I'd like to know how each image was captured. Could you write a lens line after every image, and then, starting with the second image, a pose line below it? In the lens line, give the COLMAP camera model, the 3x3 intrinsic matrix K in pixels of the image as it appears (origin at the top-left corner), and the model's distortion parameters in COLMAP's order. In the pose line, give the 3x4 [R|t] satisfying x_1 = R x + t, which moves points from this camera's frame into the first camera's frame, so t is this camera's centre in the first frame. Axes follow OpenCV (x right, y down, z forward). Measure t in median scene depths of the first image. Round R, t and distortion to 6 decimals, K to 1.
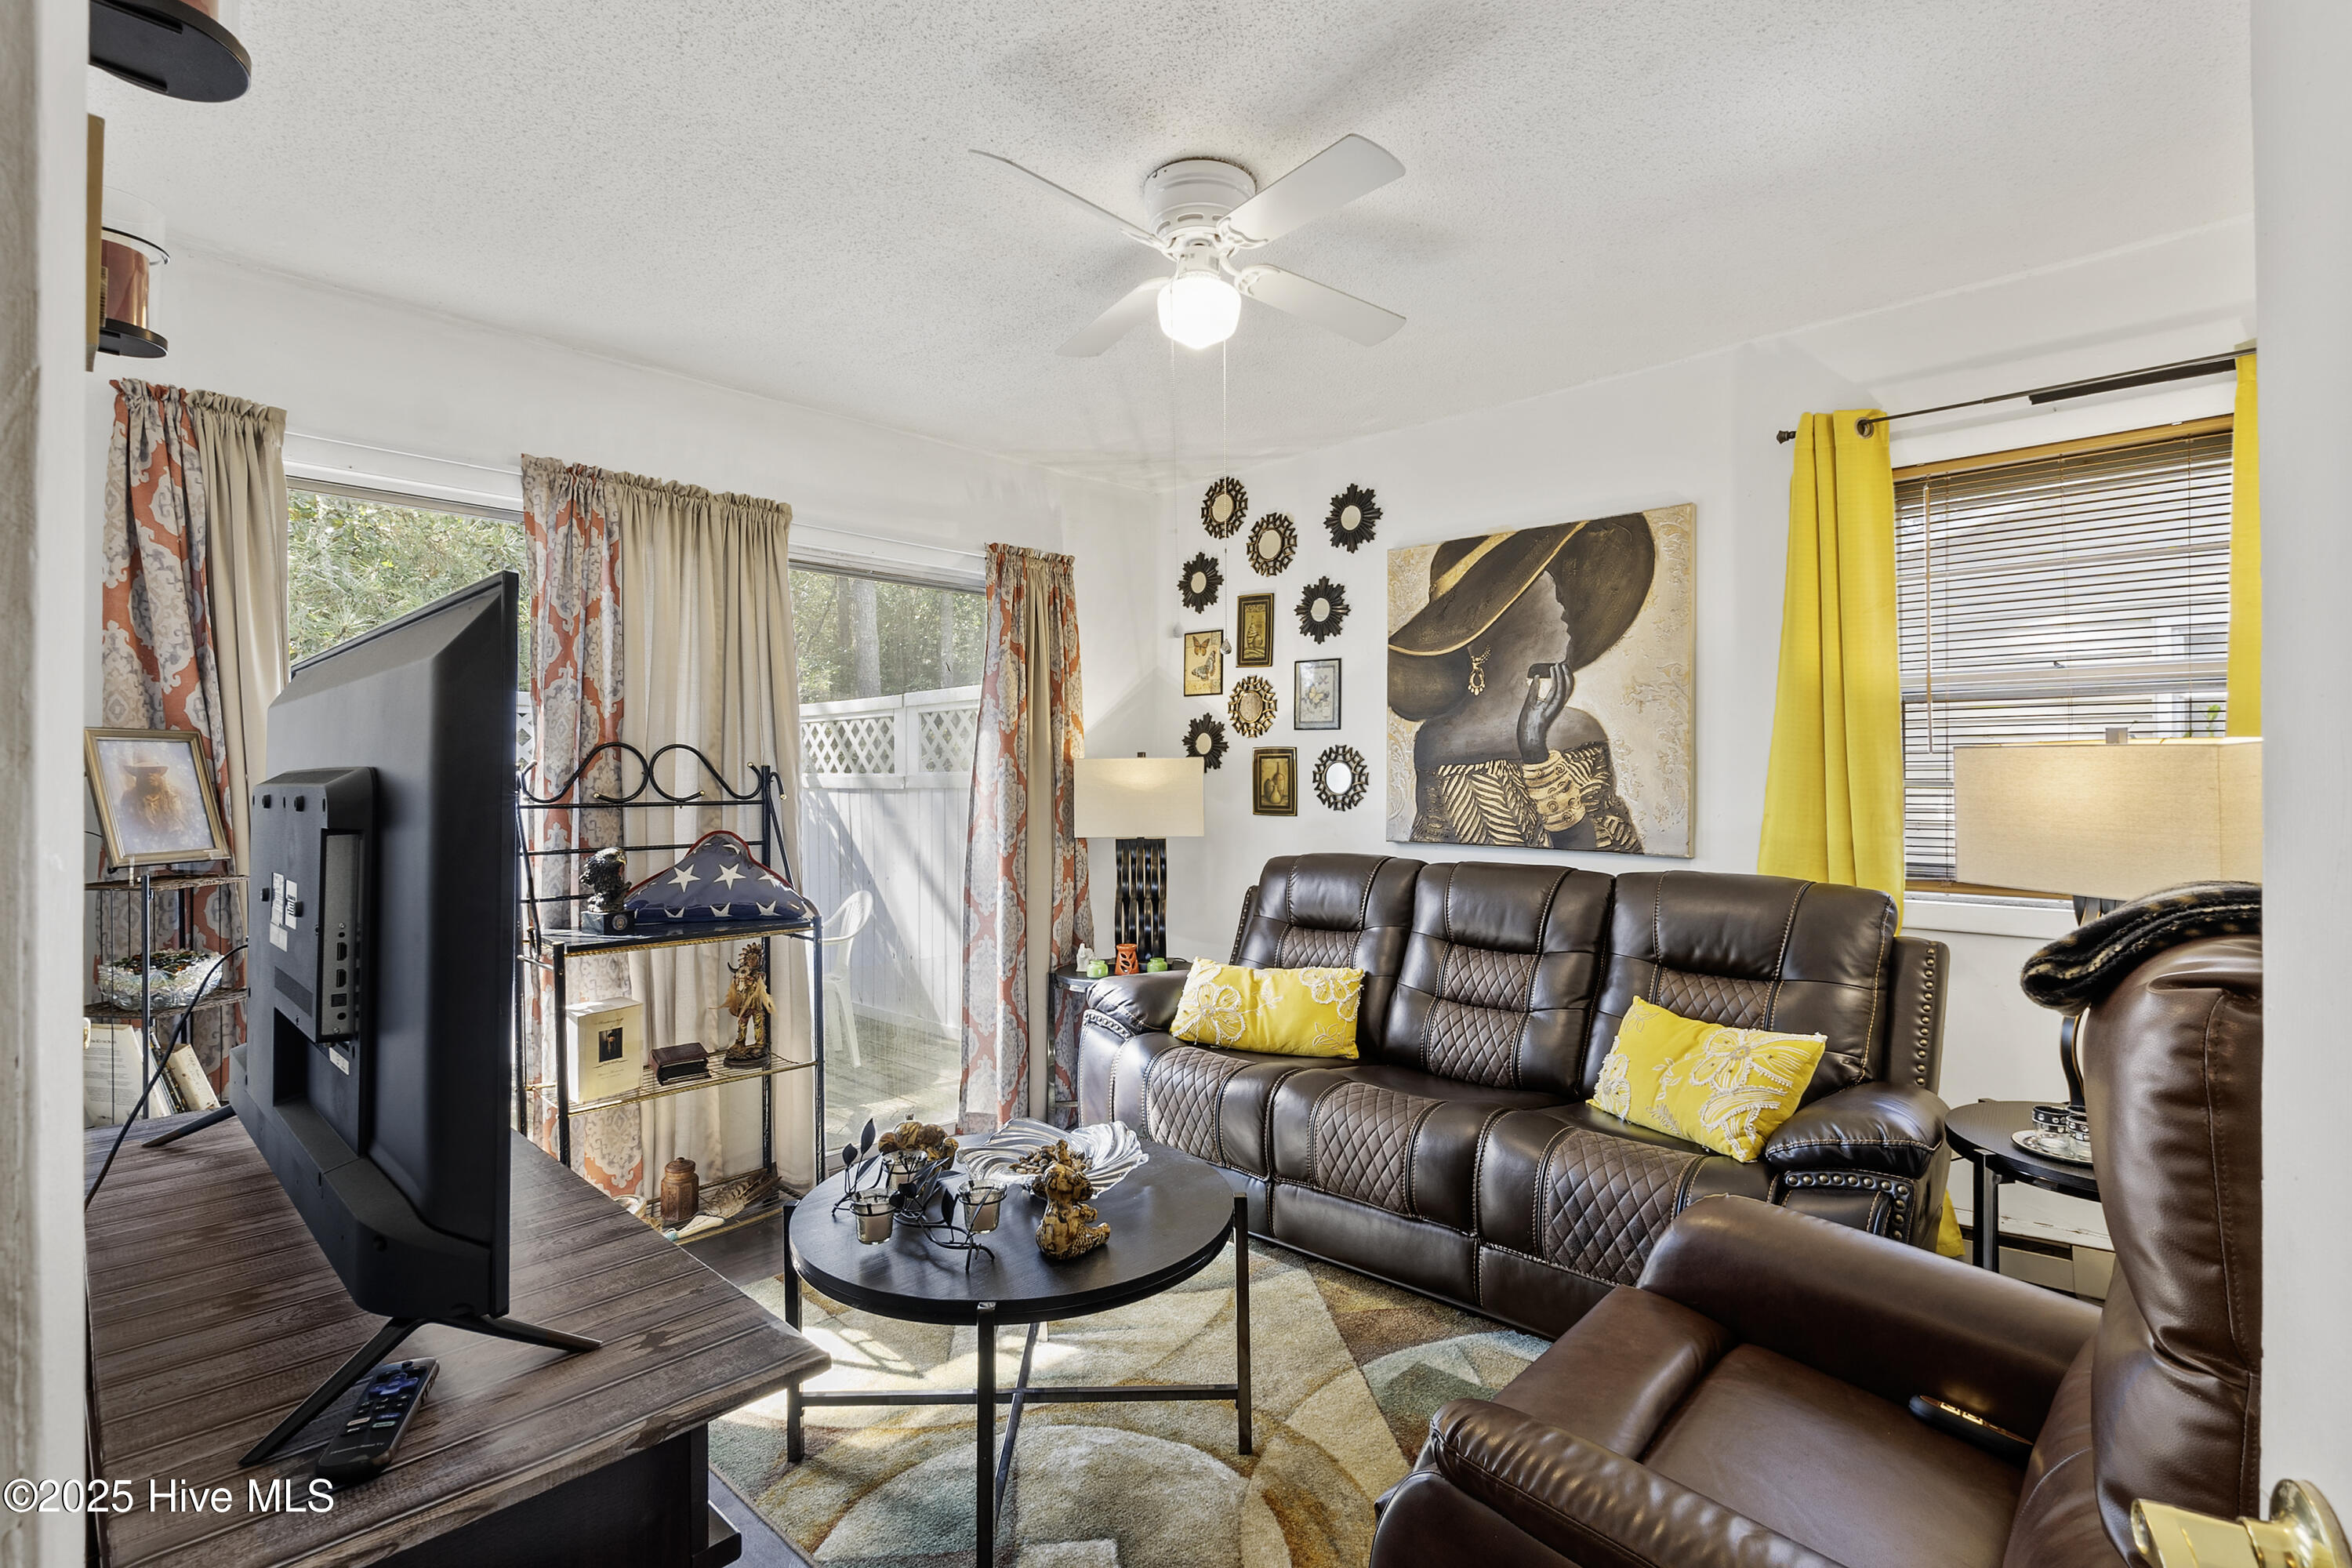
lens RADIAL K [[1074.4, 0, 1179.8], [0, 1074.4, 785.1], [0, 0, 1]] dist [-0.009391, 0.000792]
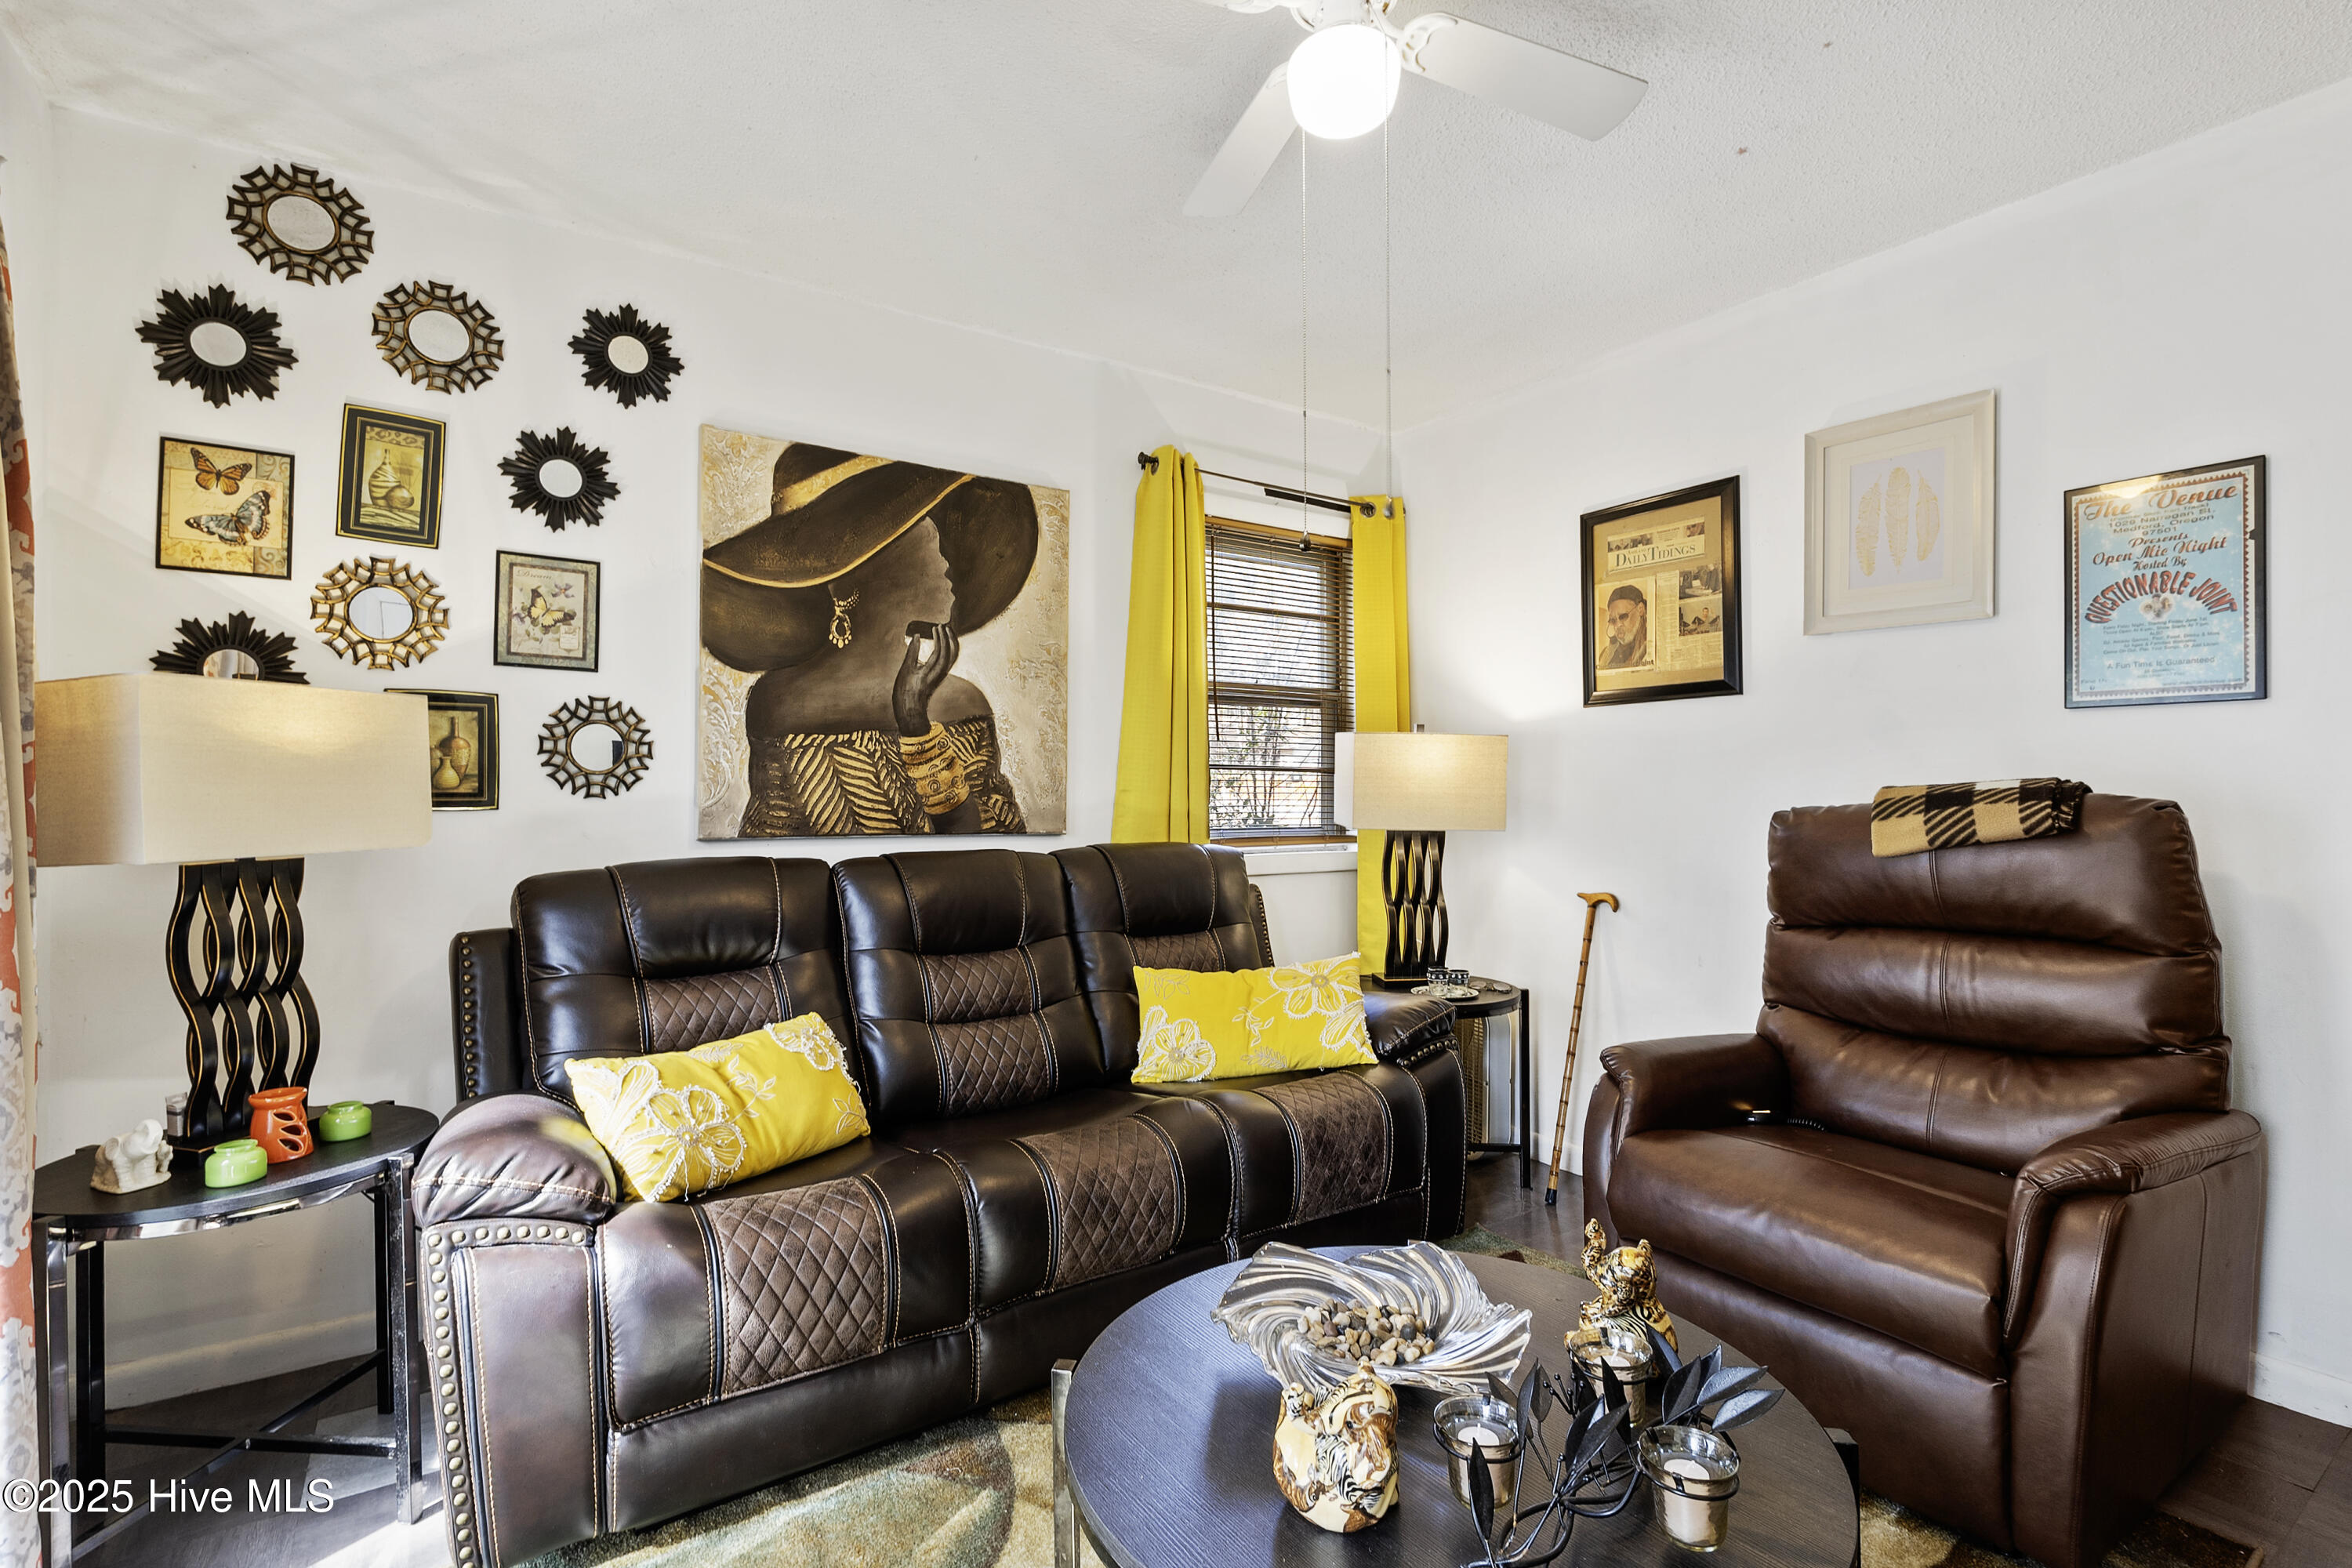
lens RADIAL K [[1074.4, 0, 1185.1], [0, 1074.4, 788.6], [0, 0, 1]] dist [-0.009391, 0.000792]
pose [[0.237179, -0.004820, 0.971454, -0.430467], [0.000536, 0.999988, 0.004831, 0.016921], [-0.971466, -0.000625, 0.237179, 0.547058]]
